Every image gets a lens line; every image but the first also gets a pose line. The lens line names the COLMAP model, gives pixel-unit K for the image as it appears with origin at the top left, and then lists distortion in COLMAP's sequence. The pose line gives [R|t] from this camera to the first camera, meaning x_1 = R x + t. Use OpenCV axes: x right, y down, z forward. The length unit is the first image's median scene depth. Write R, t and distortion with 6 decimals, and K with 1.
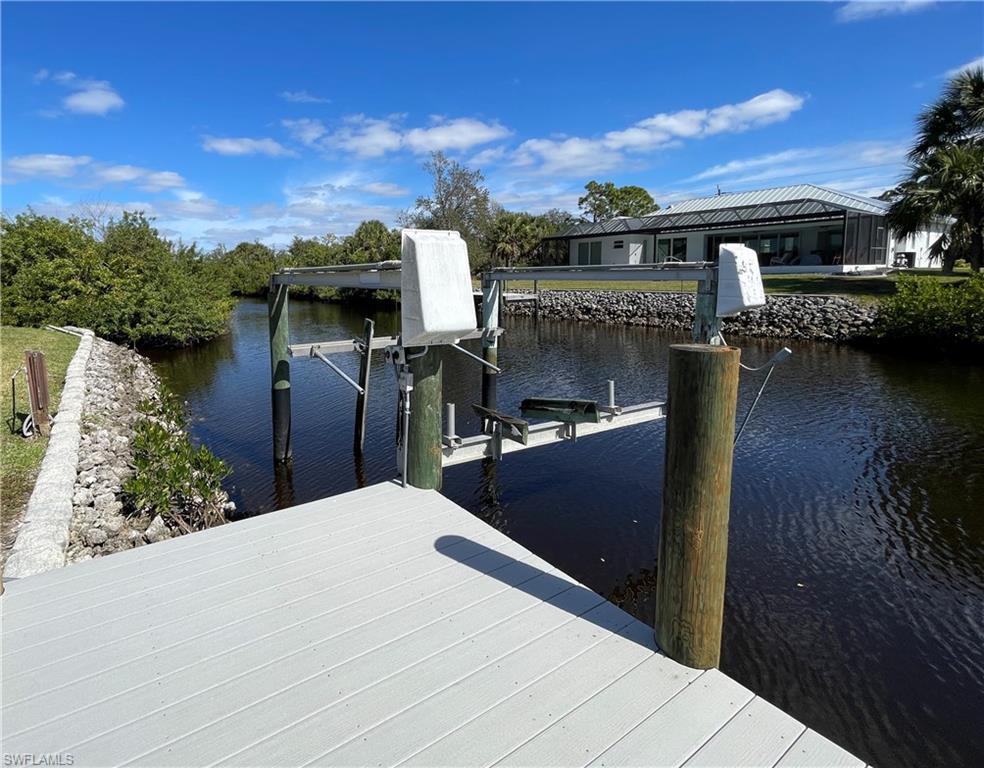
lens RADIAL K [[642.2, 0, 493.0], [0, 642.2, 344.7], [0, 0, 1]] dist [-0.005722, 0.000837]
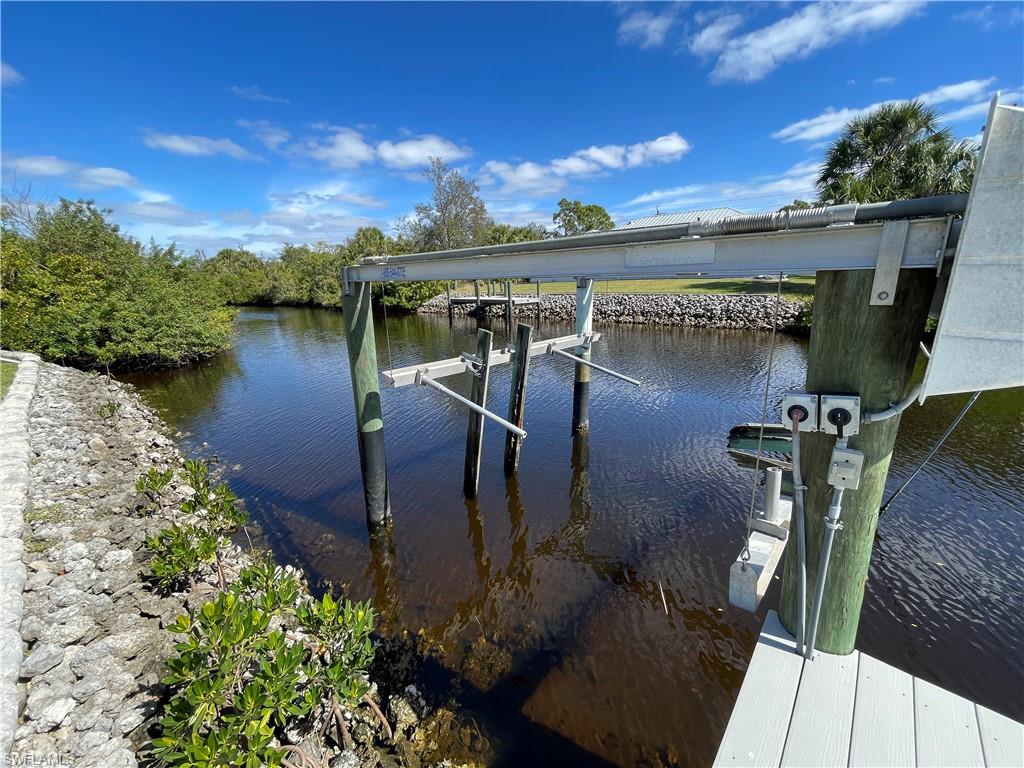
lens RADIAL K [[413.2, 0, 512.0], [0, 413.2, 384.0], [0, 0, 1]] dist [0.013797, -0.005258]
pose [[0.955286, -0.076264, 0.285681, -0.185327], [0.040351, 0.990751, 0.129557, -0.023389], [-0.292919, -0.112237, 0.949527, 0.289434]]
